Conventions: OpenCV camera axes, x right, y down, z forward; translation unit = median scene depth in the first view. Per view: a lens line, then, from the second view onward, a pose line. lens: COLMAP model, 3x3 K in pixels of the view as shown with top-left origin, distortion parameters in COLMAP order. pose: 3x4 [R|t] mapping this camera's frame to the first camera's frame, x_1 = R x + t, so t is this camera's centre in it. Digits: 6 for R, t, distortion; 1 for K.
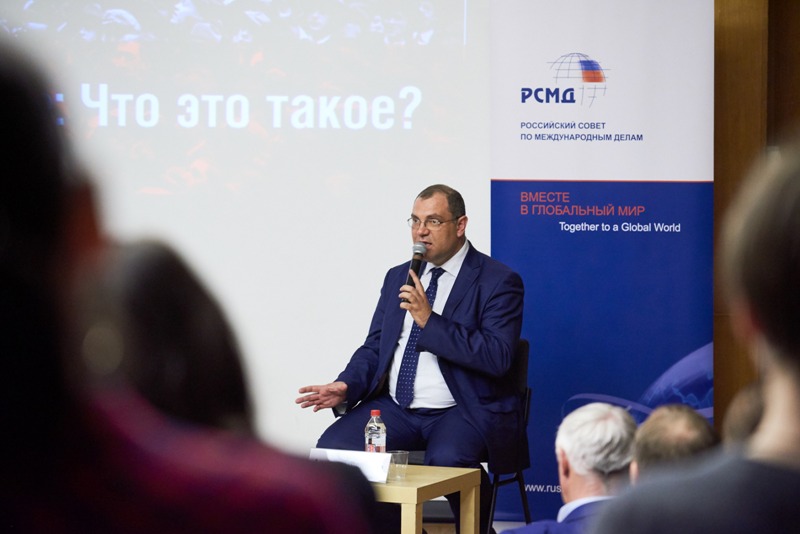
lens RADIAL K [[3204.9, 0, 400.4], [0, 3204.9, 266.2], [0, 0, 1]] dist [0.148302, 0.000000]
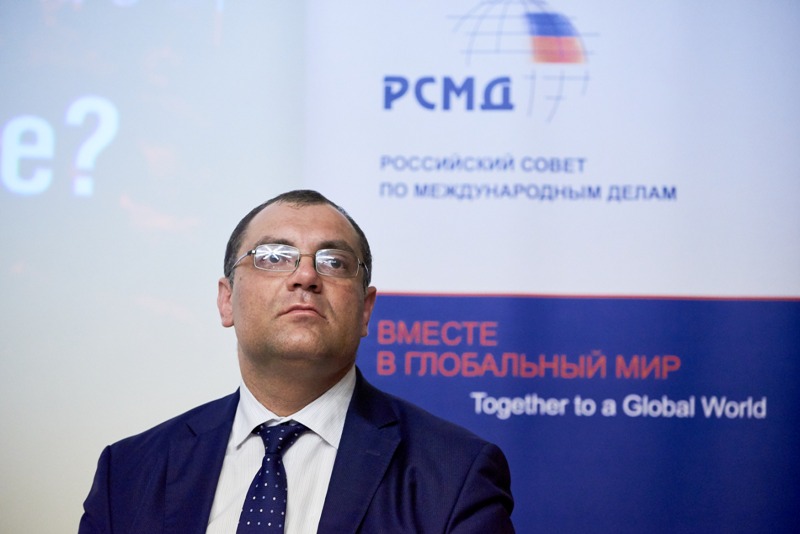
lens RADIAL K [[2914.4, 0, 402.7], [0, 2914.4, 268.9], [0, 0, 1]] dist [-0.037176, 0.000000]
pose [[0.975045, 0.043706, 0.217662, -0.042026], [-0.004824, 0.984370, -0.176049, 0.036861], [-0.221954, 0.170606, 0.960016, 0.636035]]
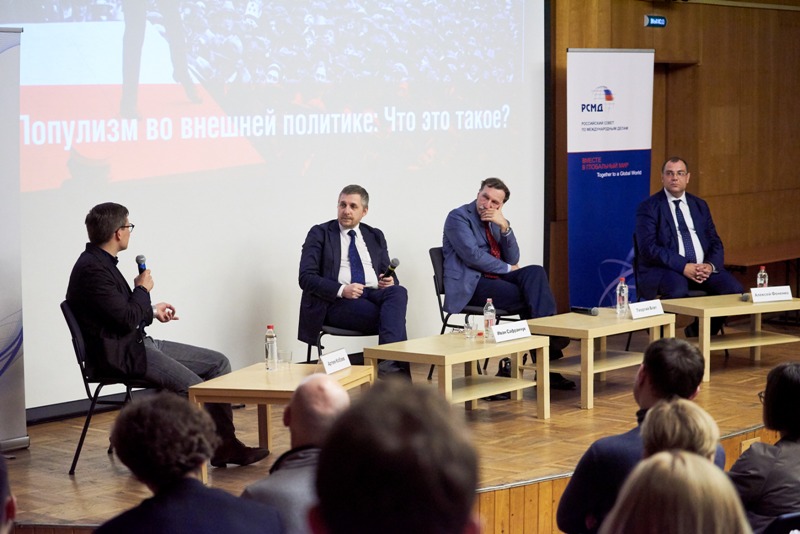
lens RADIAL K [[1759.4, 0, 399.6], [0, 1759.4, 270.4], [0, 0, 1]] dist [-0.246777, 0.000000]
pose [[0.614008, -0.093281, 0.783769, -0.862299], [0.060907, 0.995631, 0.070782, -0.037336], [-0.786947, 0.004276, 0.617006, 0.437956]]
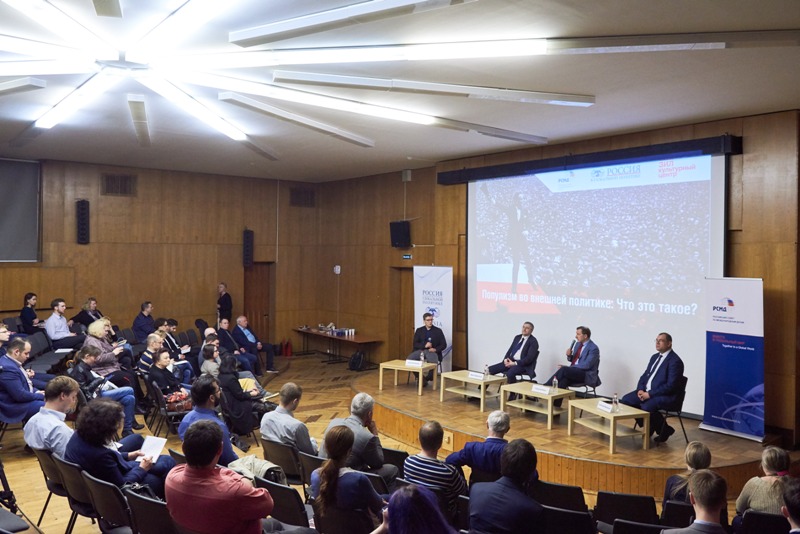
lens RADIAL K [[659.6, 0, 413.3], [0, 659.6, 254.5], [0, 0, 1]] dist [-0.027541, -0.001163]
pose [[0.702726, 0.000680, -0.711460, 0.329772], [-0.053994, 0.997167, -0.052378, -0.056915], [0.709408, 0.075222, 0.700772, 0.227533]]
